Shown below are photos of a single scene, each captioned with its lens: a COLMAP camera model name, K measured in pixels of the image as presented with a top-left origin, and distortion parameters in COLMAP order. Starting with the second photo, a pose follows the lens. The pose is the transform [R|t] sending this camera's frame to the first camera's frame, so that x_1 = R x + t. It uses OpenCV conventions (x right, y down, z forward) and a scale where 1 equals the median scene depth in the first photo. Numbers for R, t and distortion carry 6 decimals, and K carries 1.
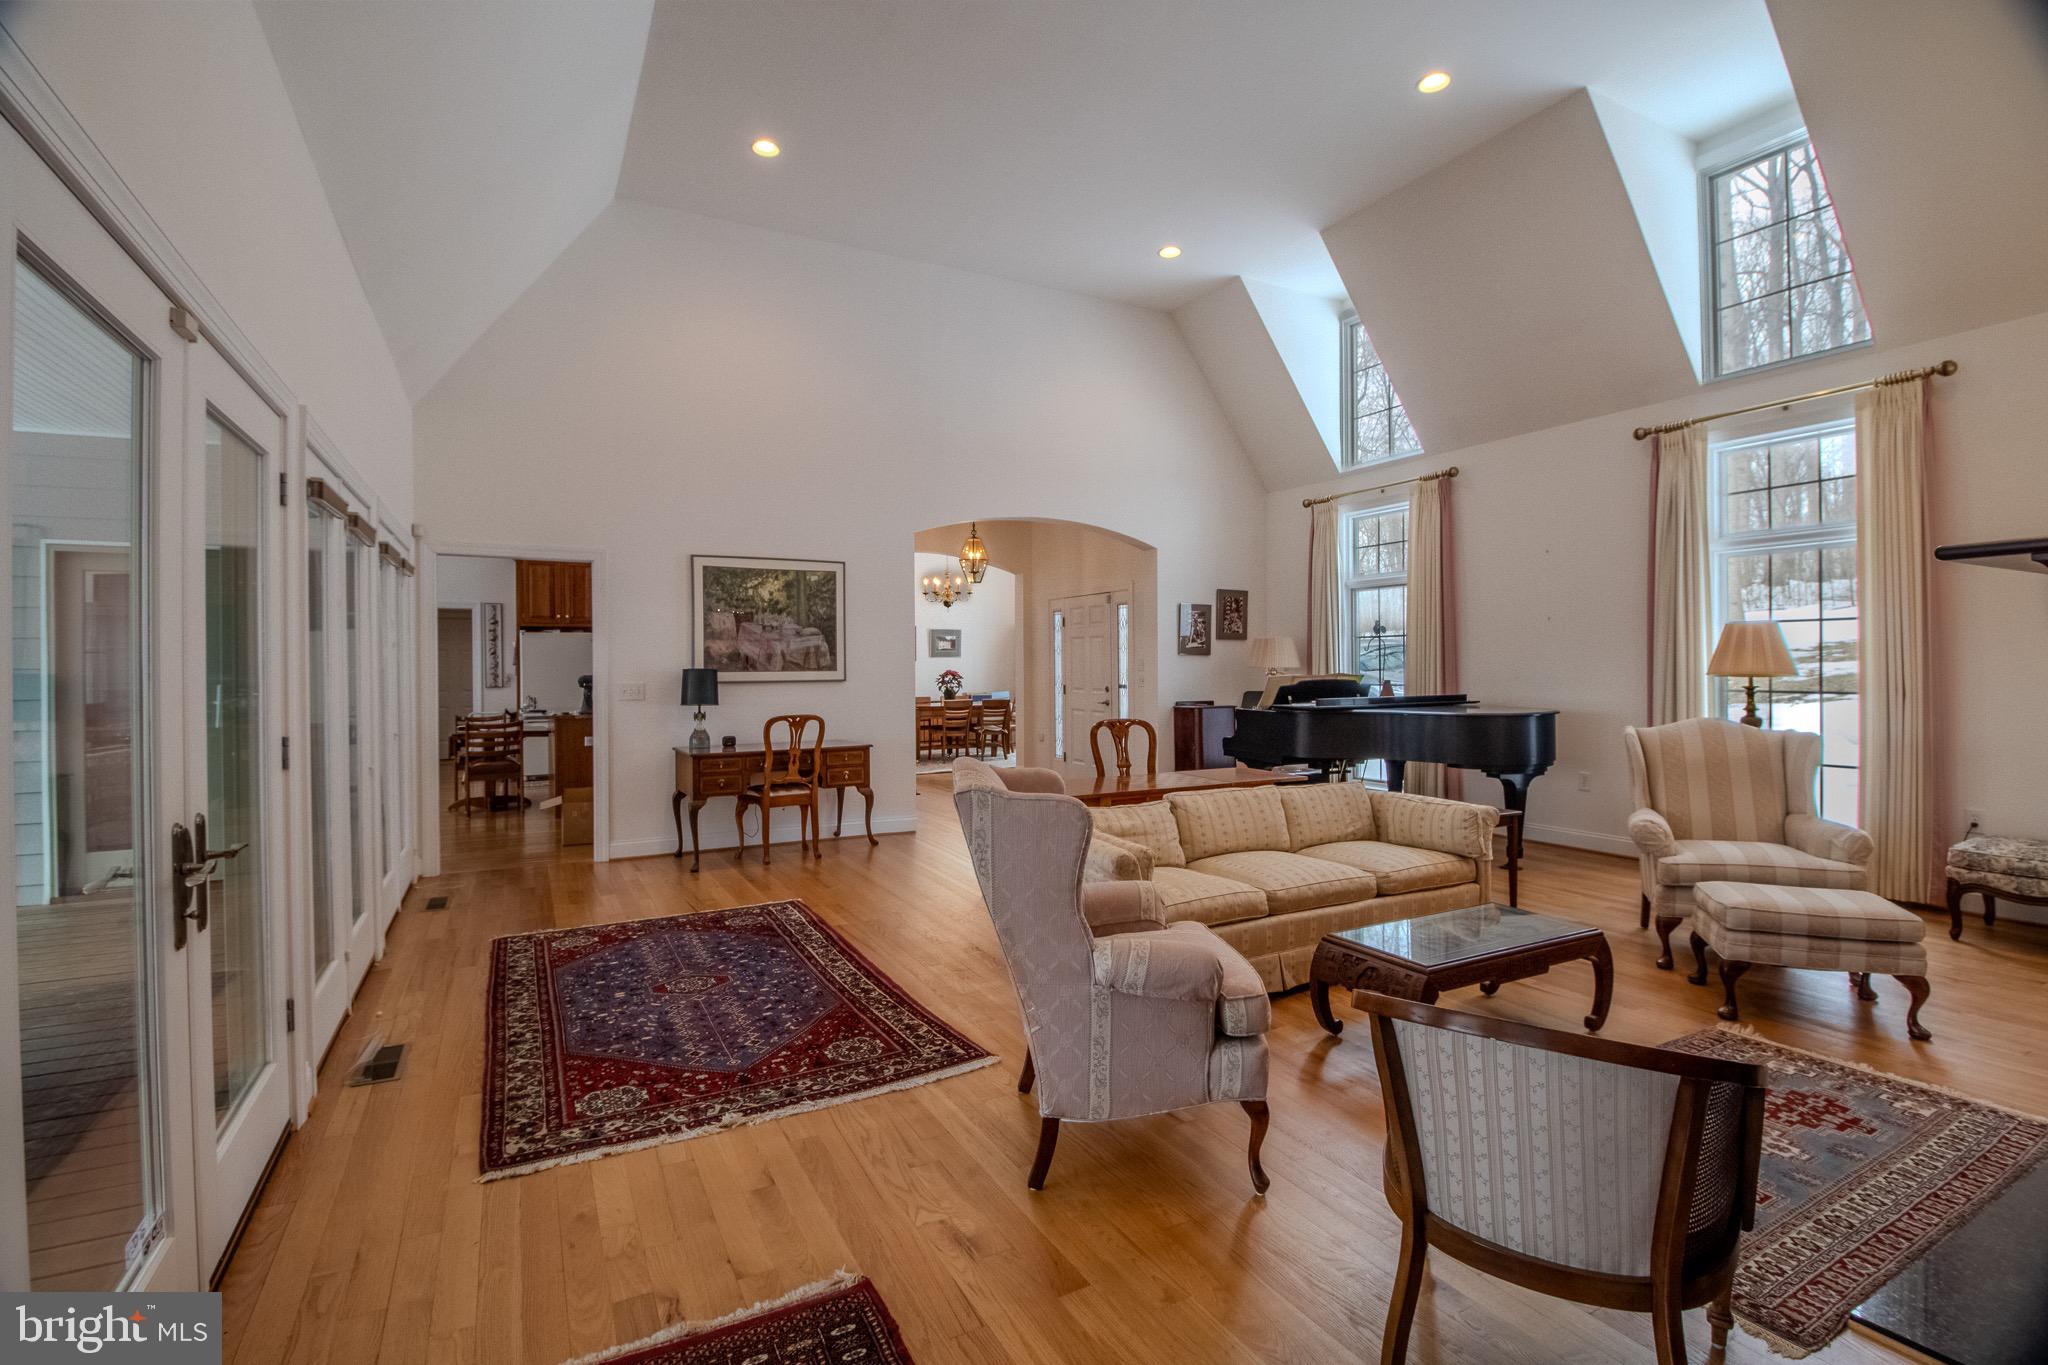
lens RADIAL K [[945.3, 0, 1020.8], [0, 945.3, 667.0], [0, 0, 1]] dist [0.003100, -0.014384]
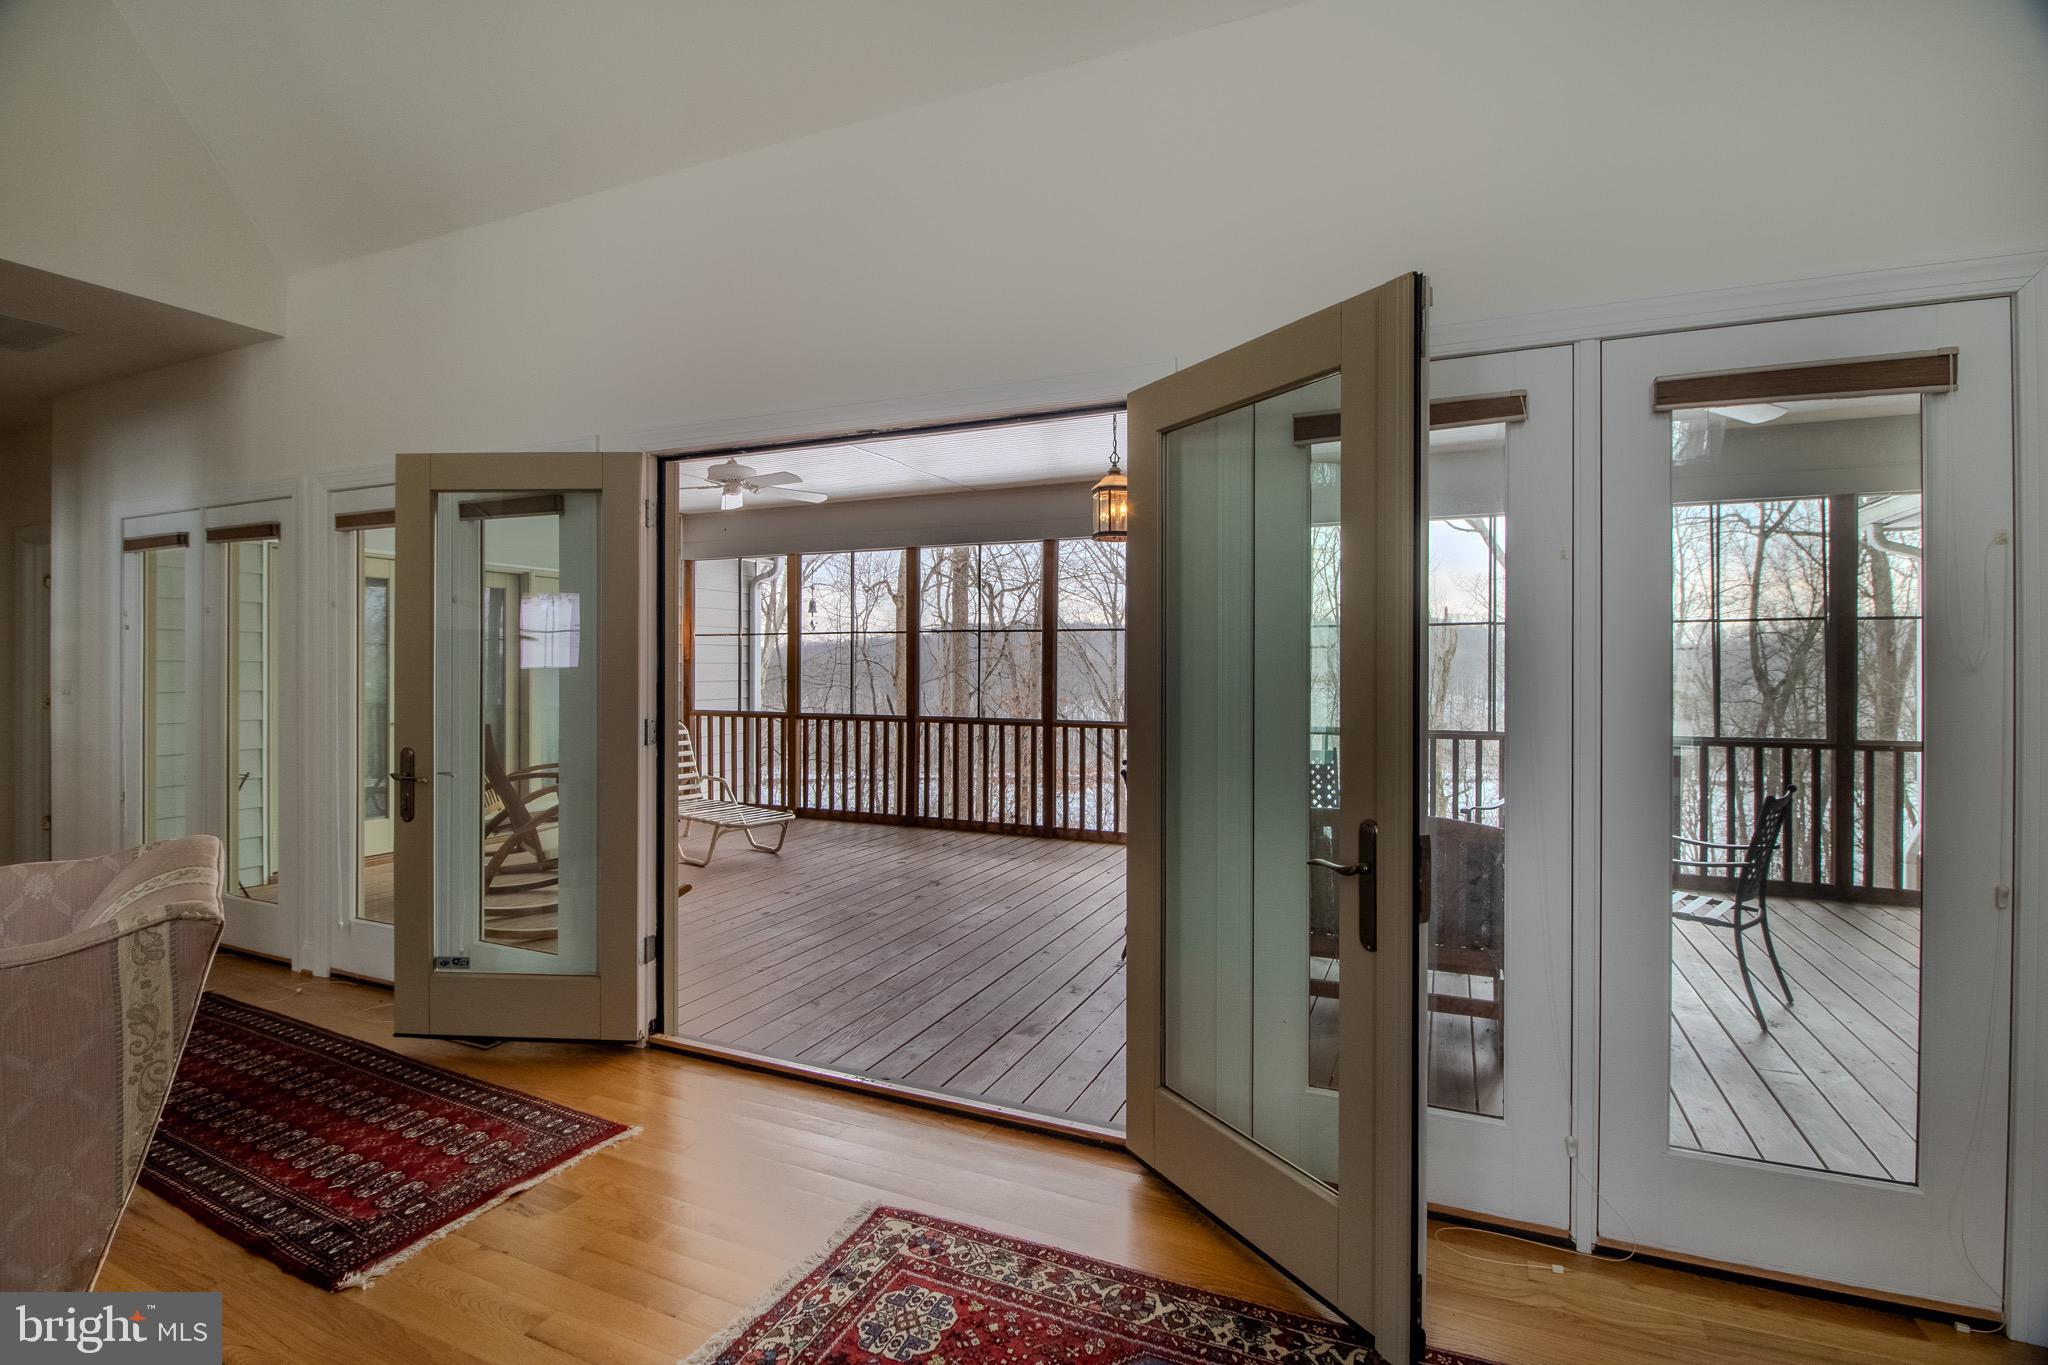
lens RADIAL K [[953.0, 0, 1023.8], [0, 953.0, 661.2], [0, 0, 1]] dist [0.002932, -0.012598]
pose [[-0.789886, 0.002501, -0.613249, -0.041937], [0.001785, 0.999997, 0.001780, -0.001111], [0.613252, 0.000311, -0.789887, 0.725113]]
